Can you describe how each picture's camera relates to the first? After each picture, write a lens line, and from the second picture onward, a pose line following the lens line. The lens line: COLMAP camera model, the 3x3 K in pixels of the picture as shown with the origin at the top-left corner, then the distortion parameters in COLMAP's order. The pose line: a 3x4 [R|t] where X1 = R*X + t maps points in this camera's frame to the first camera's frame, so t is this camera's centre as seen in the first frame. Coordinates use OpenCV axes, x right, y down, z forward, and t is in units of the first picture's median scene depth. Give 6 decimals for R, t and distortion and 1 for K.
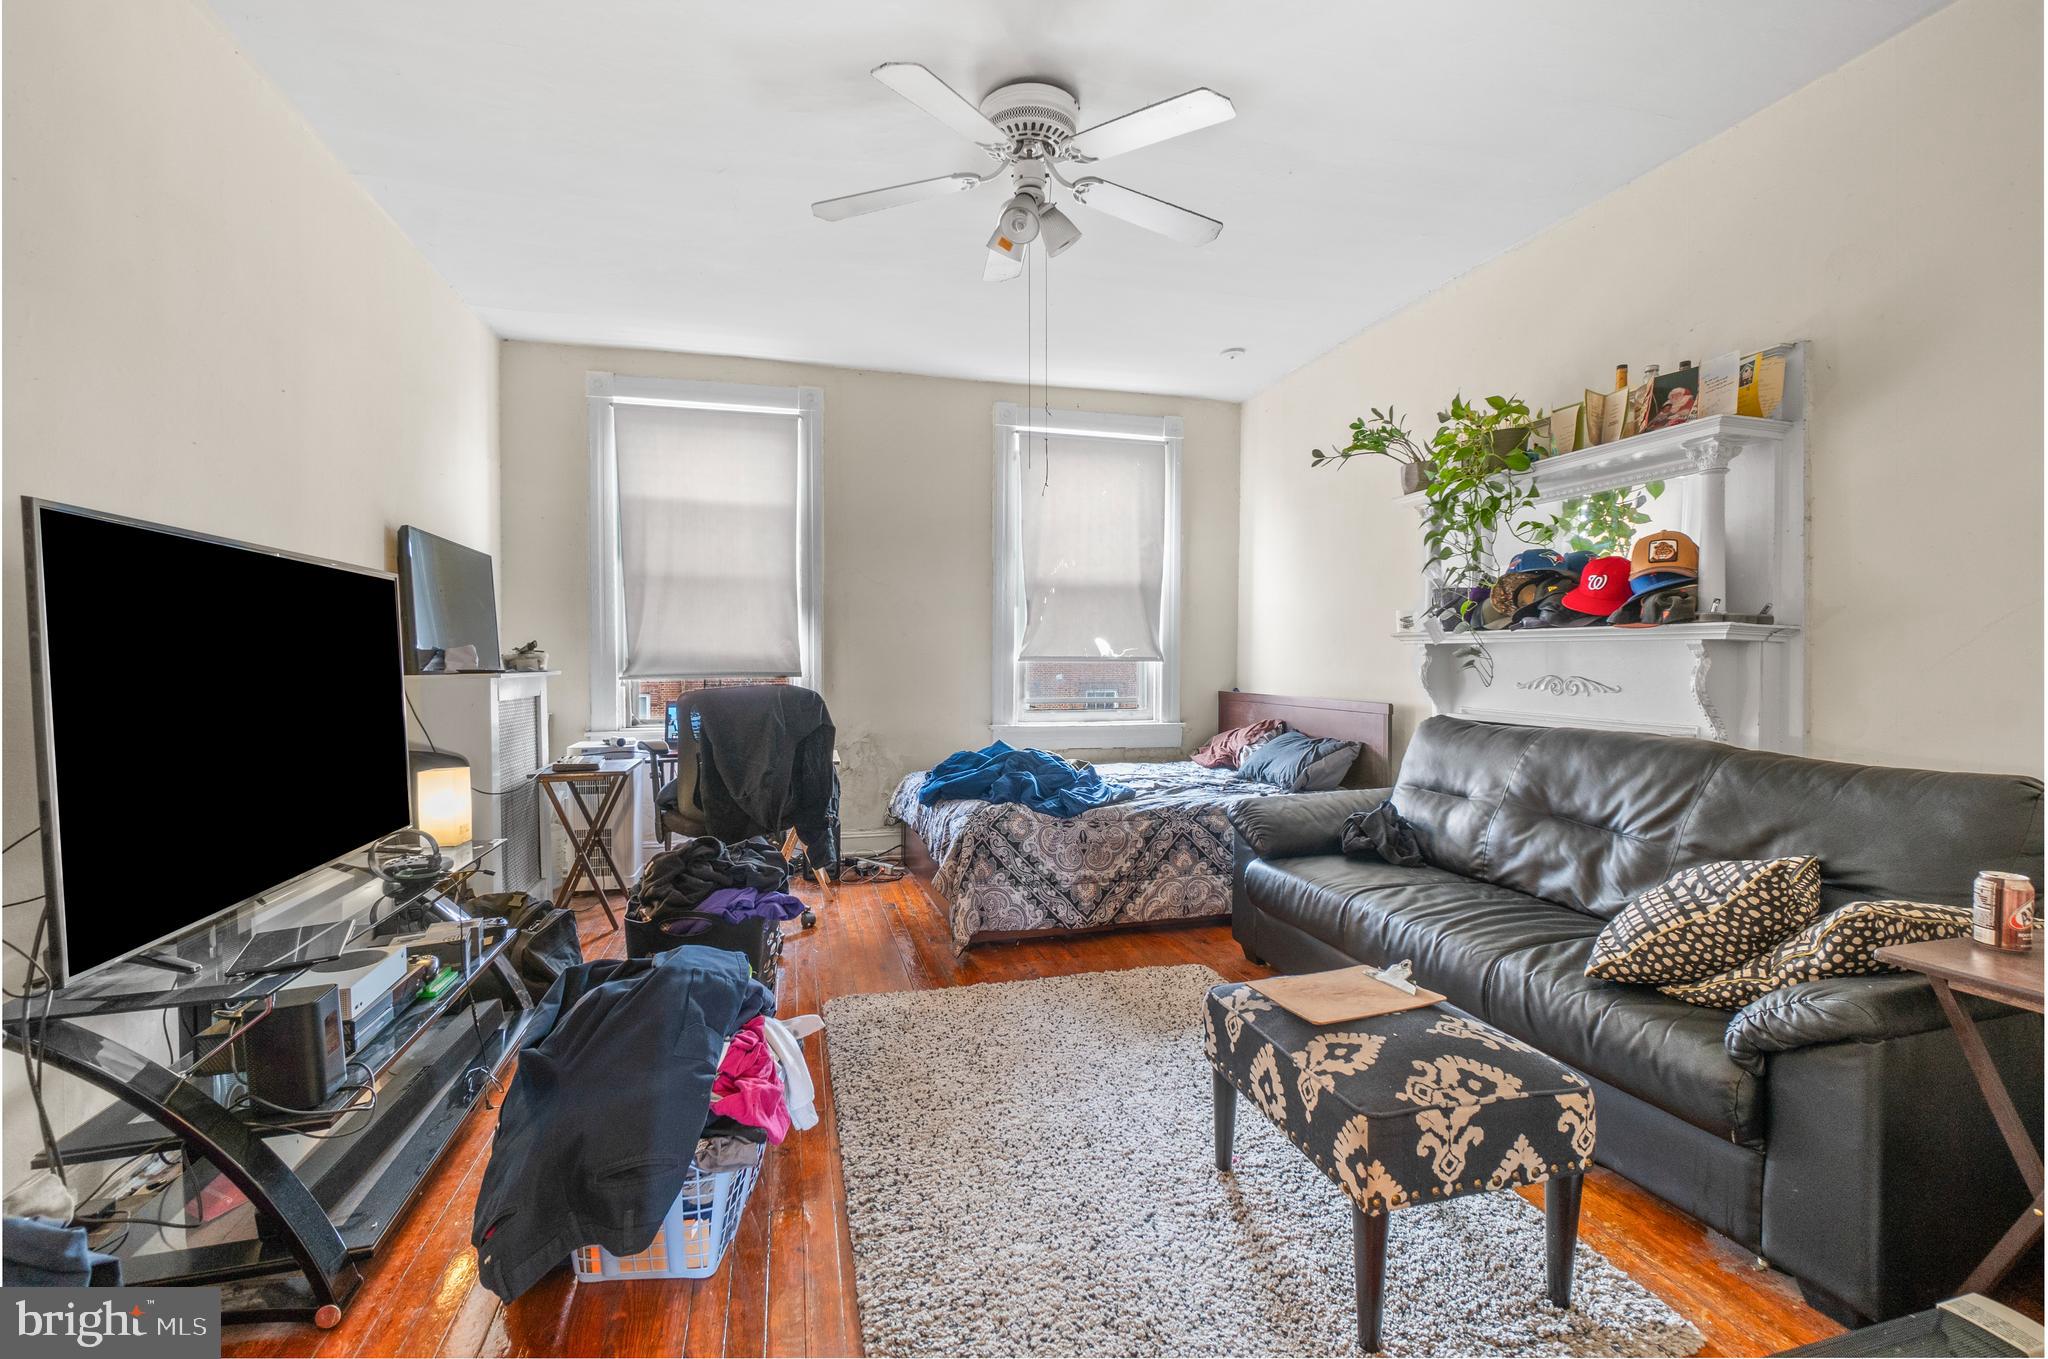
lens RADIAL K [[872.2, 0, 1024.0], [0, 872.2, 679.5], [0, 0, 1]] dist [-0.000641, -0.000019]
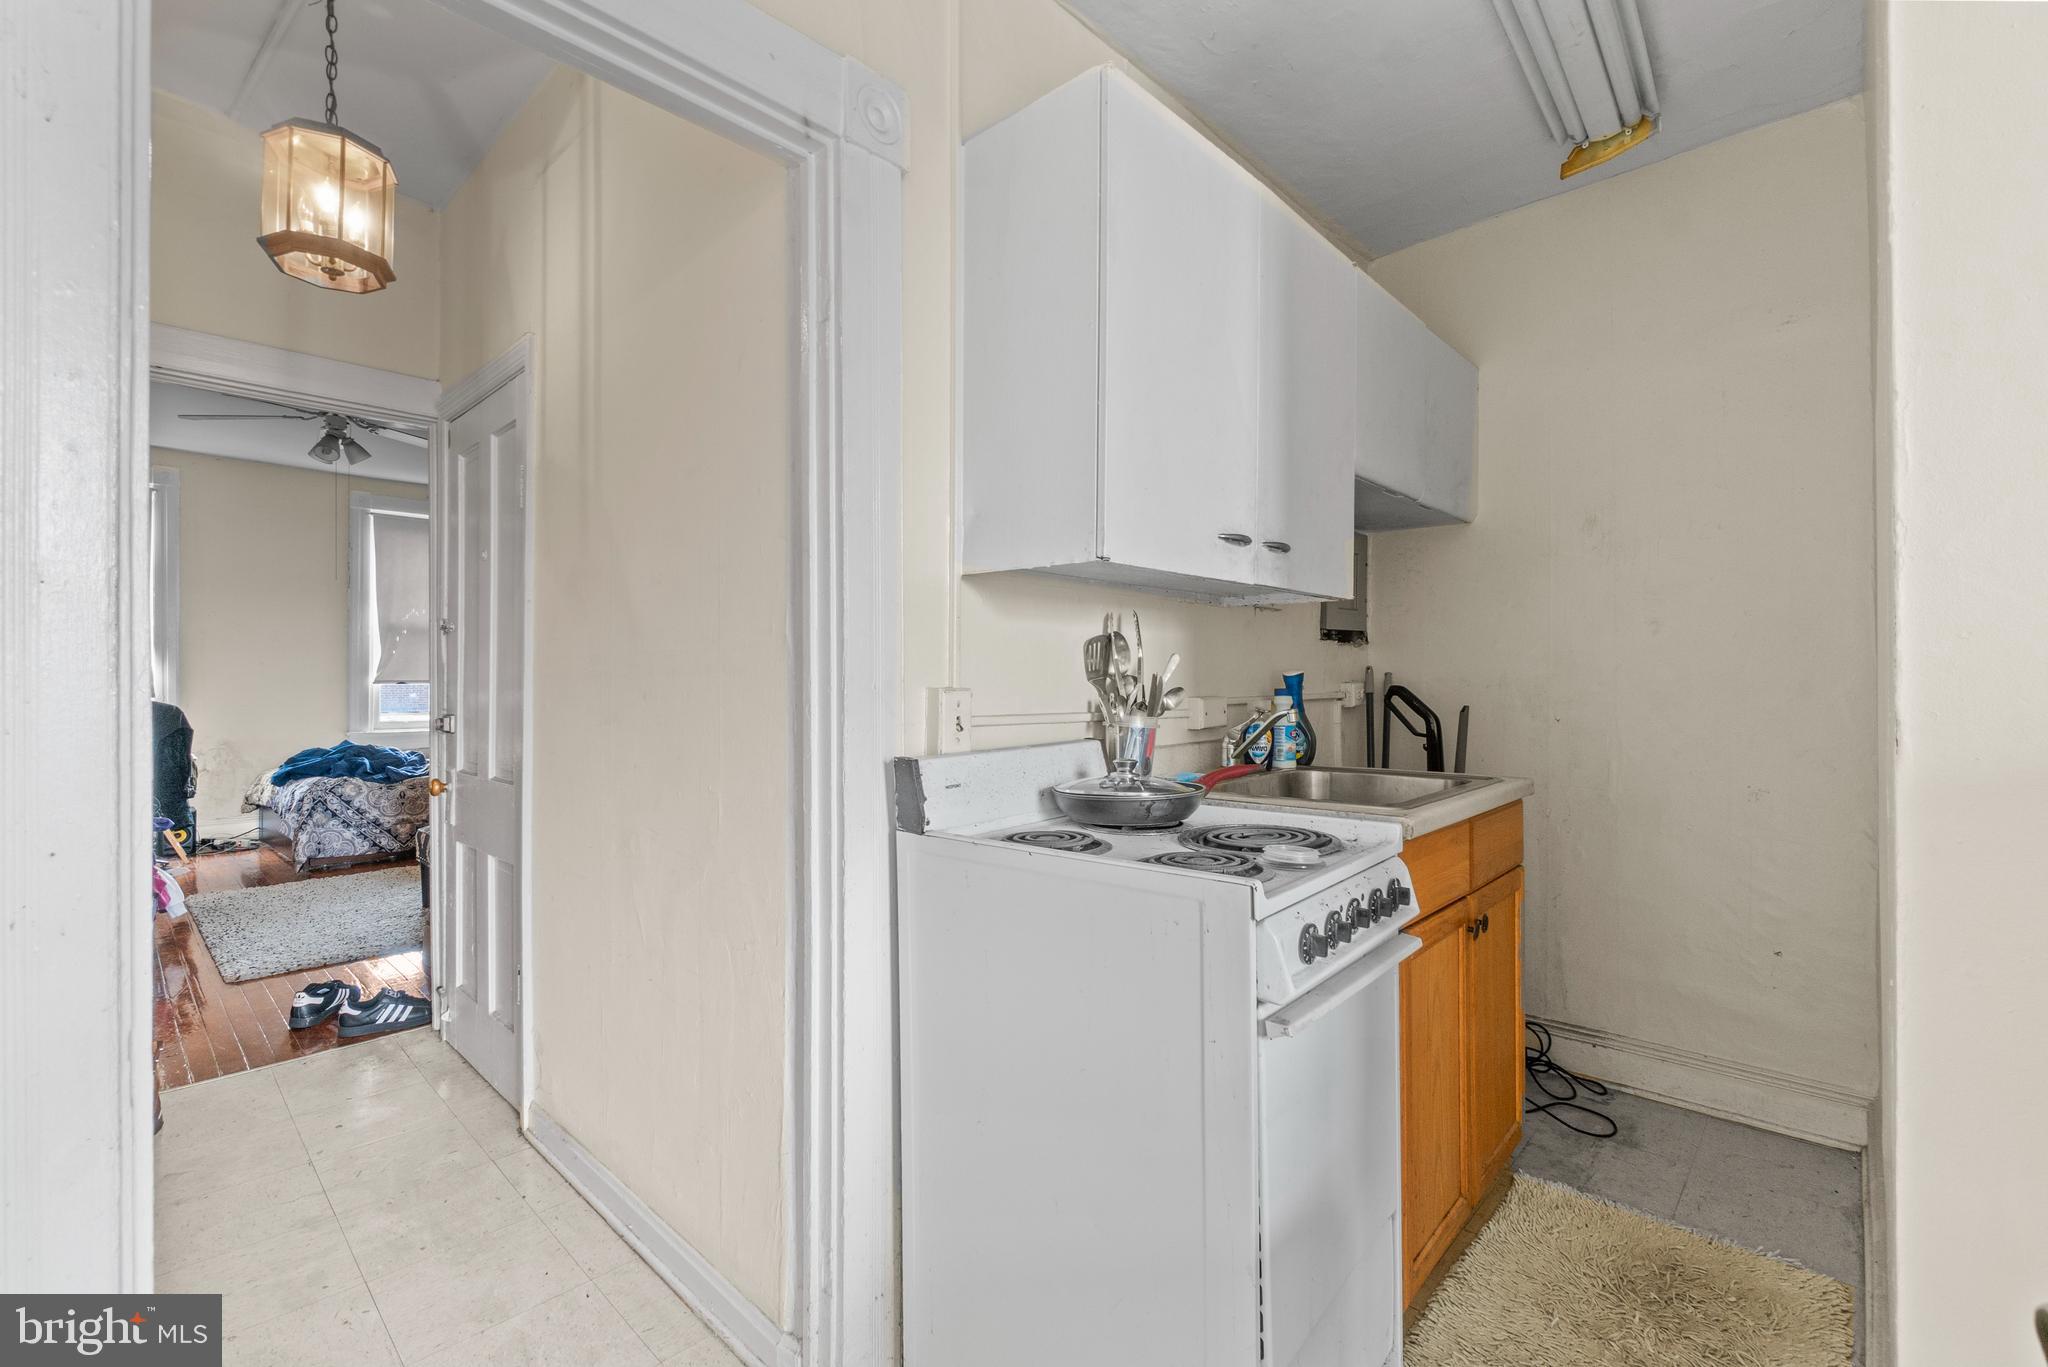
lens RADIAL K [[891.9, 0, 1024.0], [0, 891.9, 683.5], [0, 0, 1]] dist [0.000960, 0.000511]
pose [[0.854706, -0.003101, 0.519103, 0.190378], [0.012733, 0.999807, -0.014994, 0.016129], [-0.518956, 0.019425, 0.854580, -0.968397]]
